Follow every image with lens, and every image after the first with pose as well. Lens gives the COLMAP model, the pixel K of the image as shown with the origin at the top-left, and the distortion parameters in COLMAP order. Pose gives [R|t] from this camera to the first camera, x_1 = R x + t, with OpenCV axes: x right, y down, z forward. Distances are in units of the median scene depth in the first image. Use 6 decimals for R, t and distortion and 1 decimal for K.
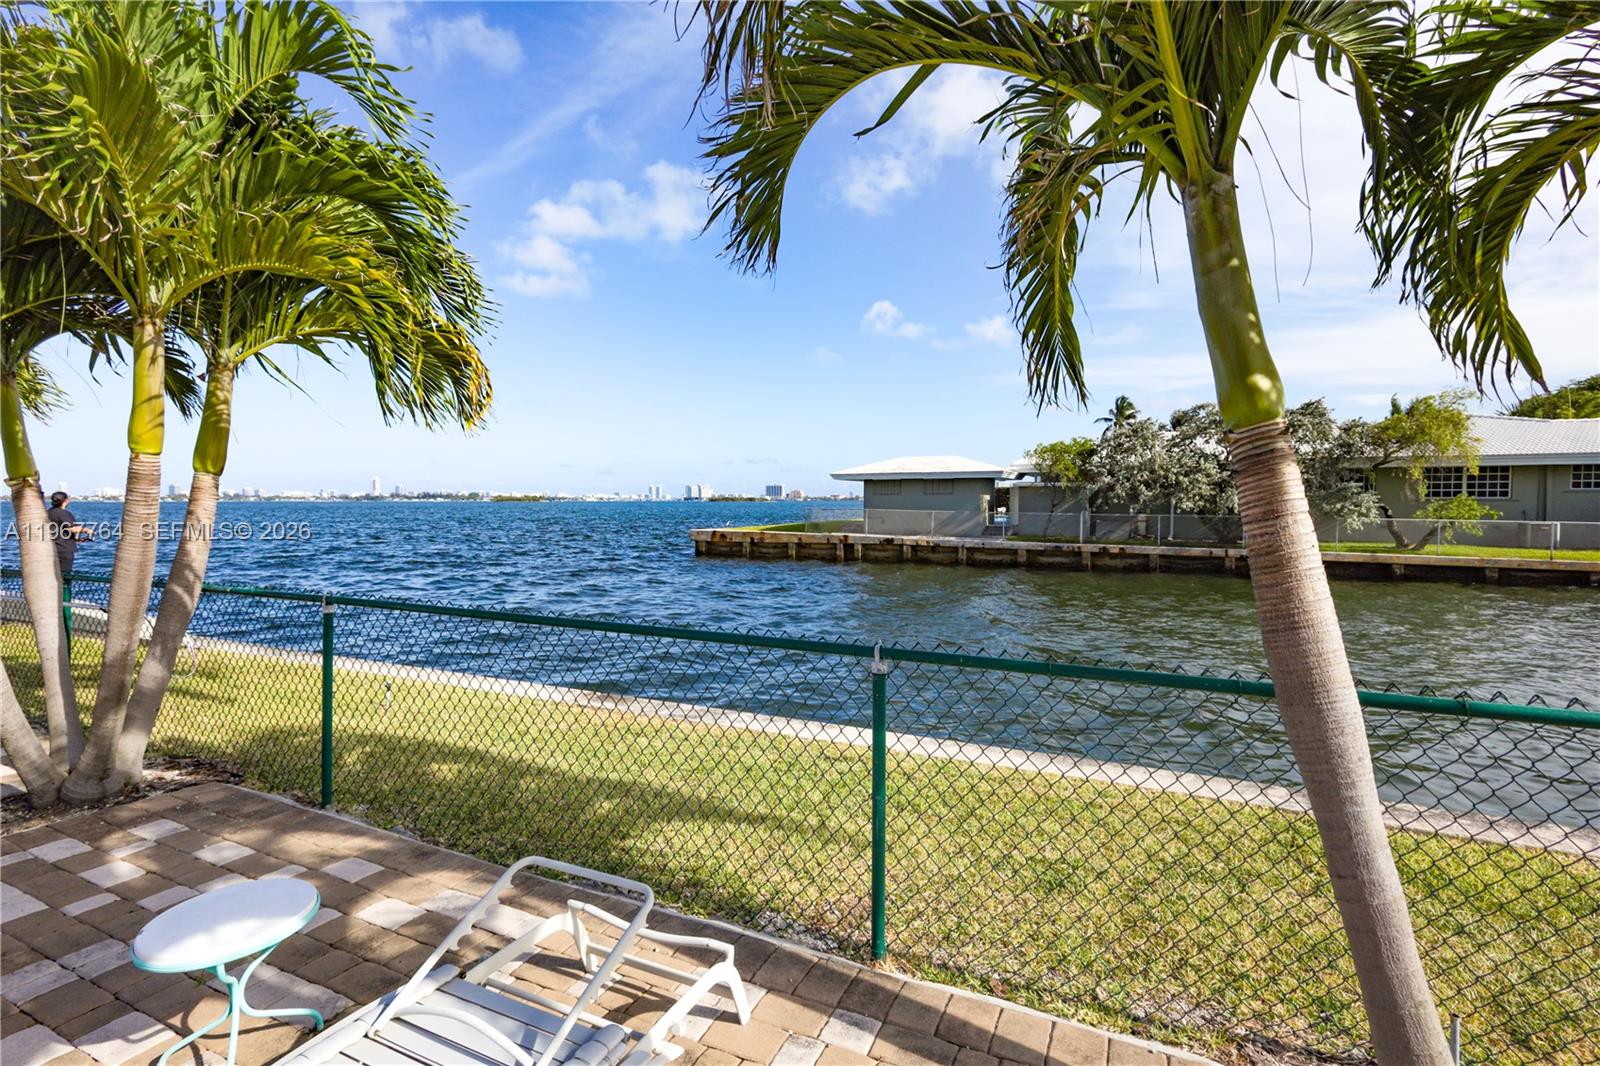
lens RADIAL K [[737.1, 0, 800.0], [0, 737.1, 533.0], [0, 0, 1]] dist [0.001093, 0.000257]
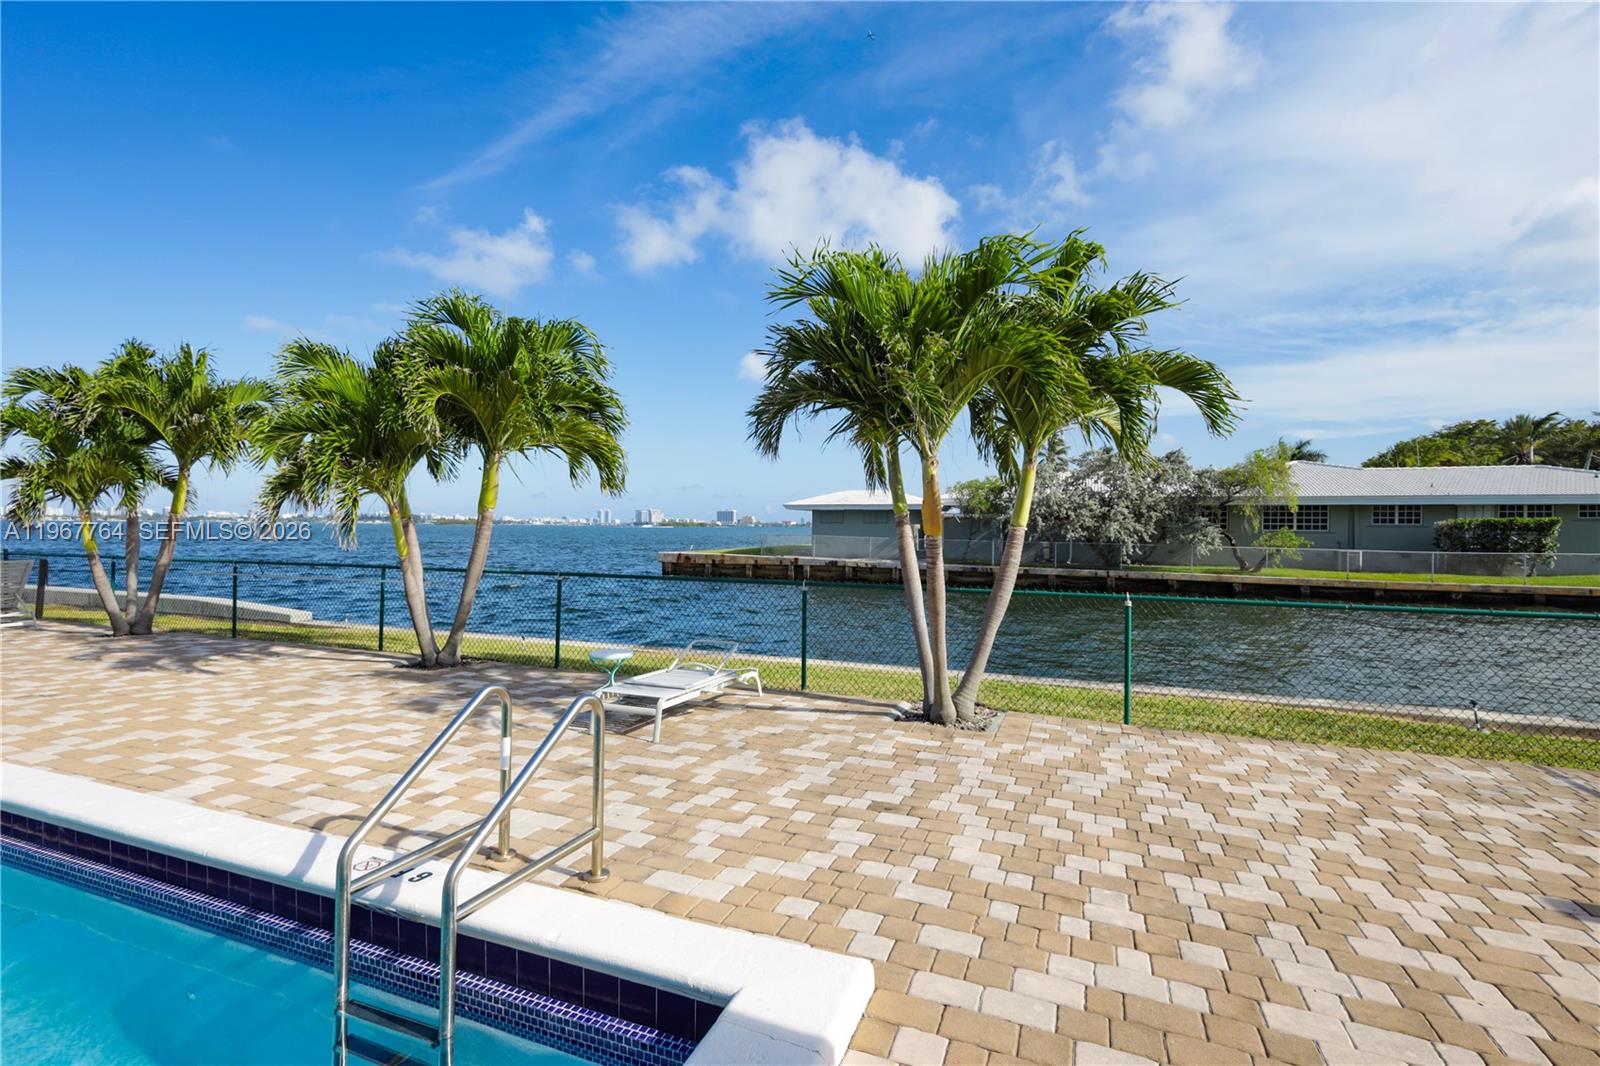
lens RADIAL K [[737.1, 0, 800.0], [0, 737.1, 533.0], [0, 0, 1]] dist [0.001093, 0.000257]
pose [[0.997752, 0.008931, 0.066418, -0.010324], [-0.006585, 0.999349, -0.035460, 0.005974], [-0.066692, 0.034943, 0.997162, -0.178369]]
